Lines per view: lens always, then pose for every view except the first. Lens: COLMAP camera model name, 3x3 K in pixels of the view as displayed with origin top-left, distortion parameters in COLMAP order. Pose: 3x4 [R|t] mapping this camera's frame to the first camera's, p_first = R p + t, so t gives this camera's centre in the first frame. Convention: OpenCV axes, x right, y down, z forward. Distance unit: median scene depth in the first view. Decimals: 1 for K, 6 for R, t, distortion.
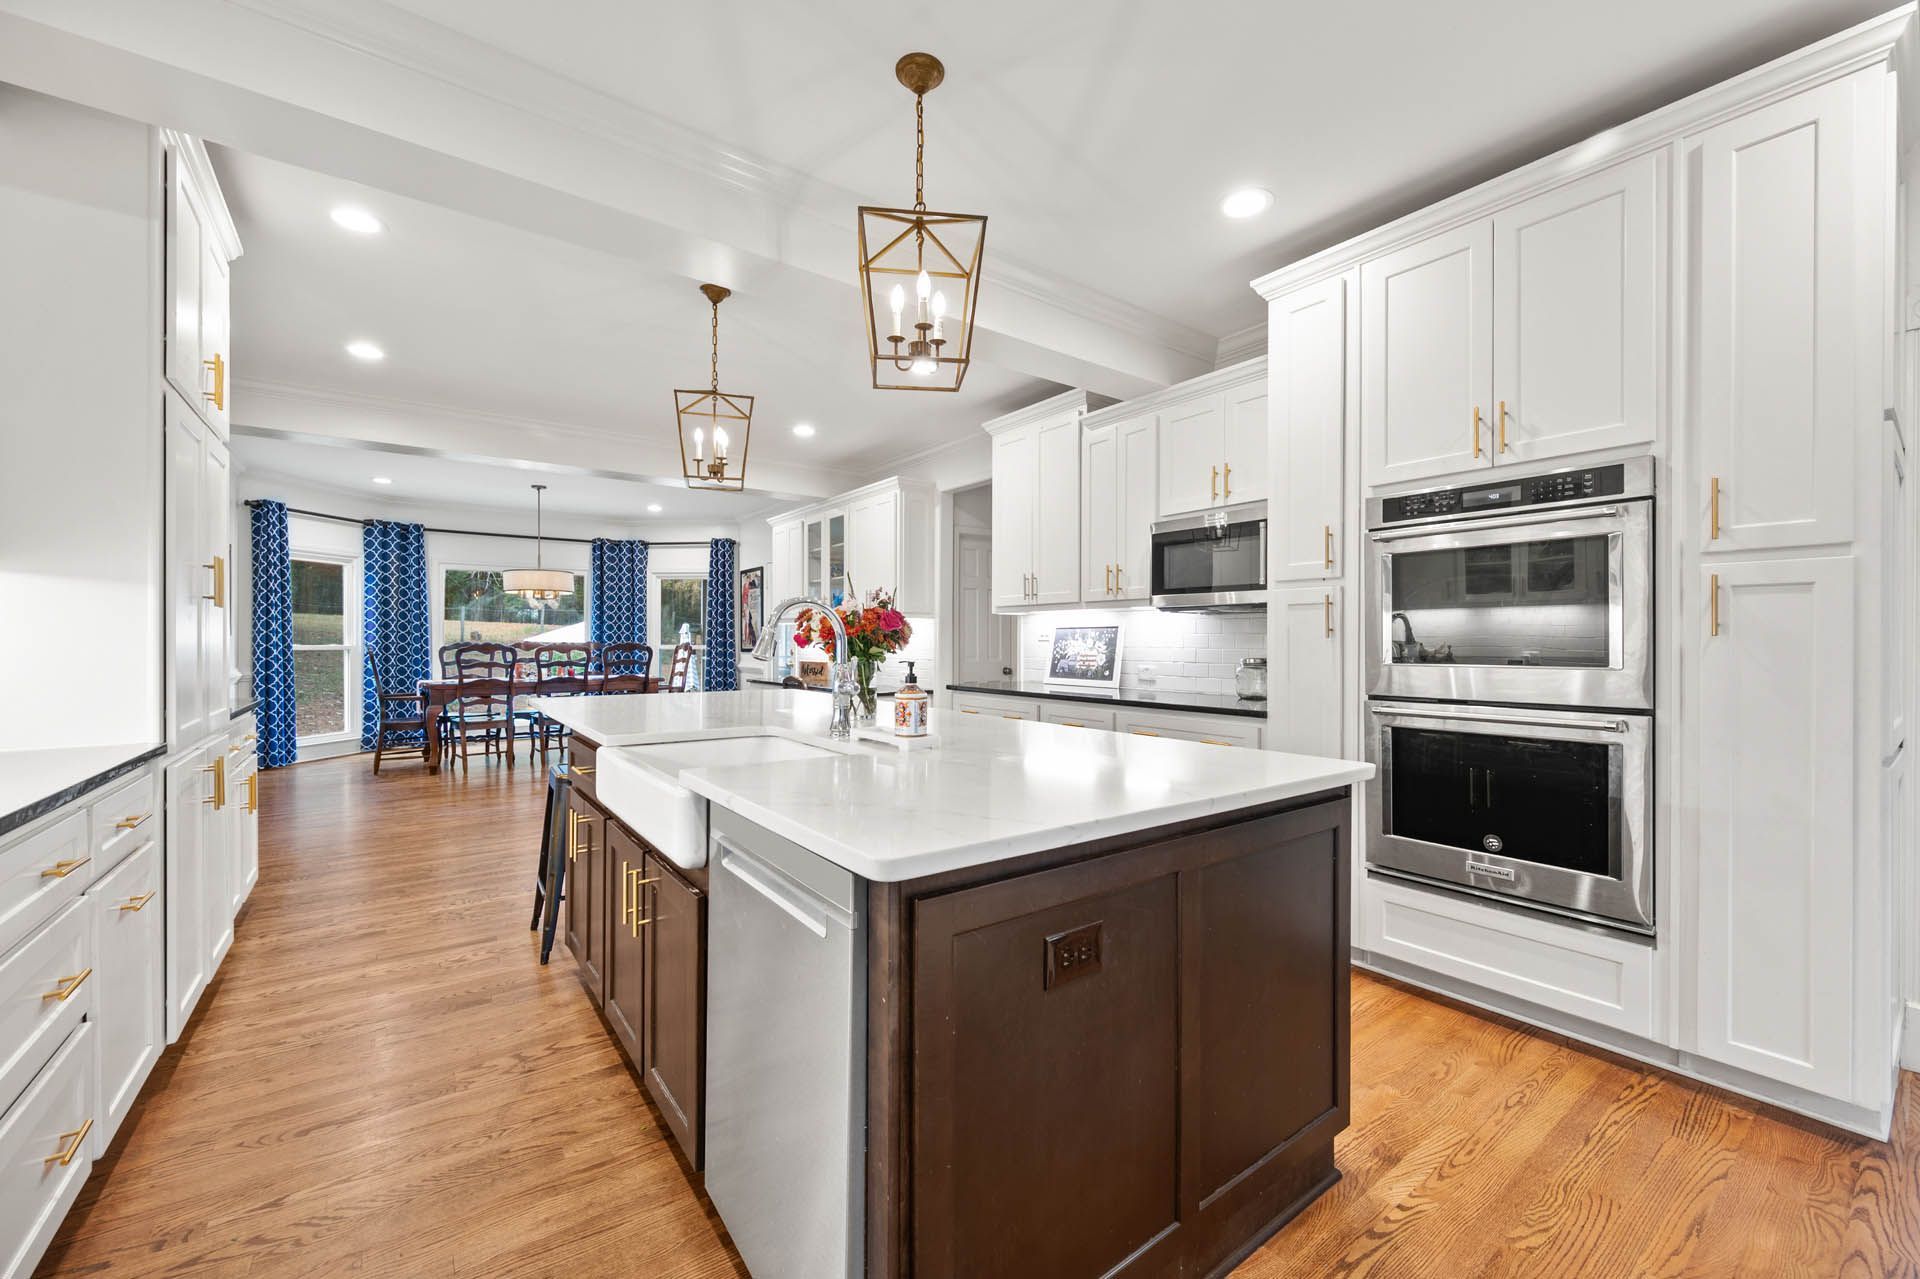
lens RADIAL K [[763.4, 0, 974.6], [0, 763.4, 639.8], [0, 0, 1]] dist [-0.001090, -0.000456]
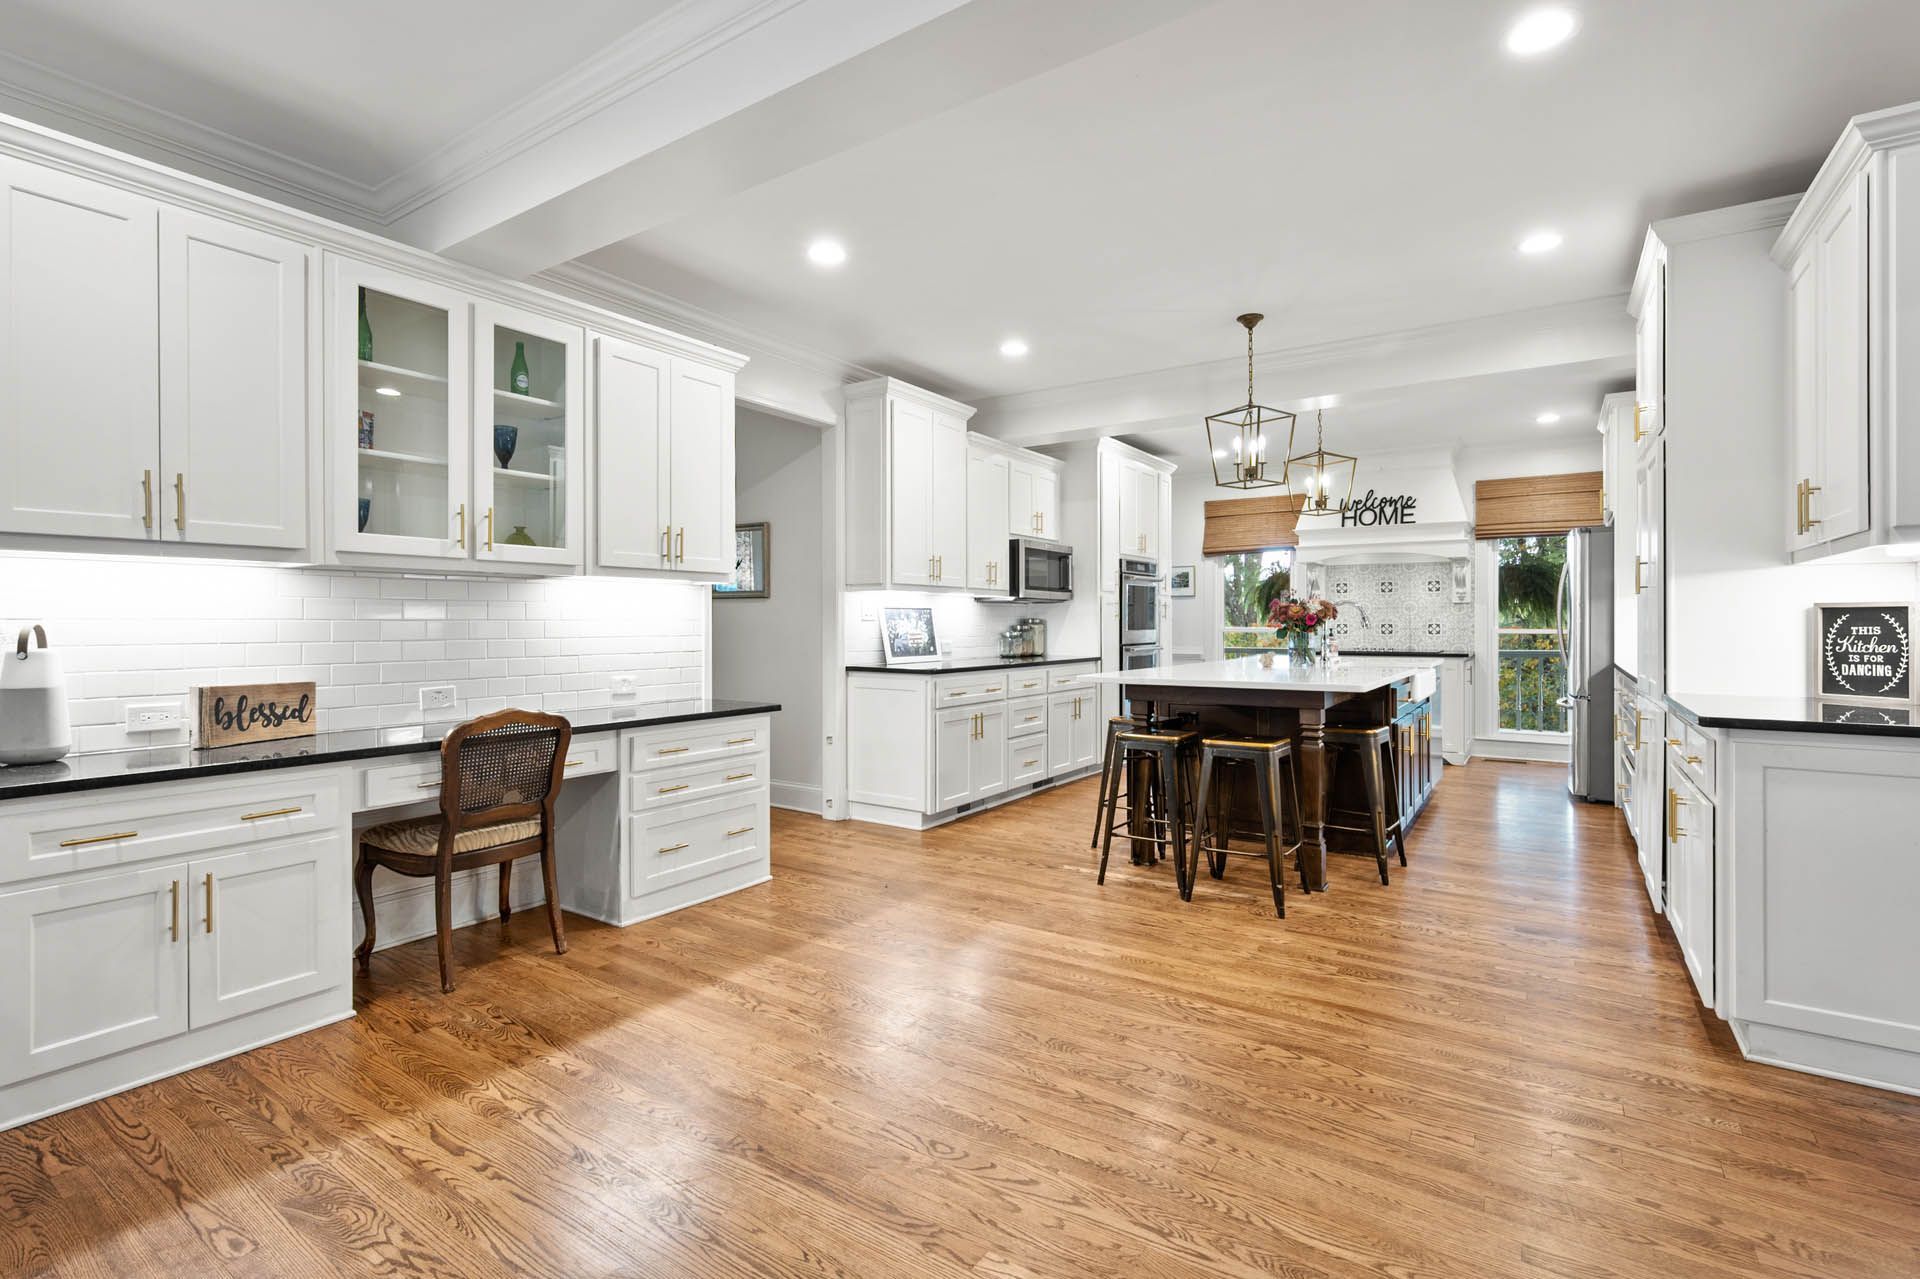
lens RADIAL K [[880.1, 0, 960.2], [0, 880.1, 619.4], [0, 0, 1]] dist [0.000016, -0.000673]
pose [[-0.324025, 0.004697, 0.946037, -1.093928], [0.000032, 0.999988, -0.004954, 0.005728], [-0.946048, -0.001575, -0.324022, 1.387156]]
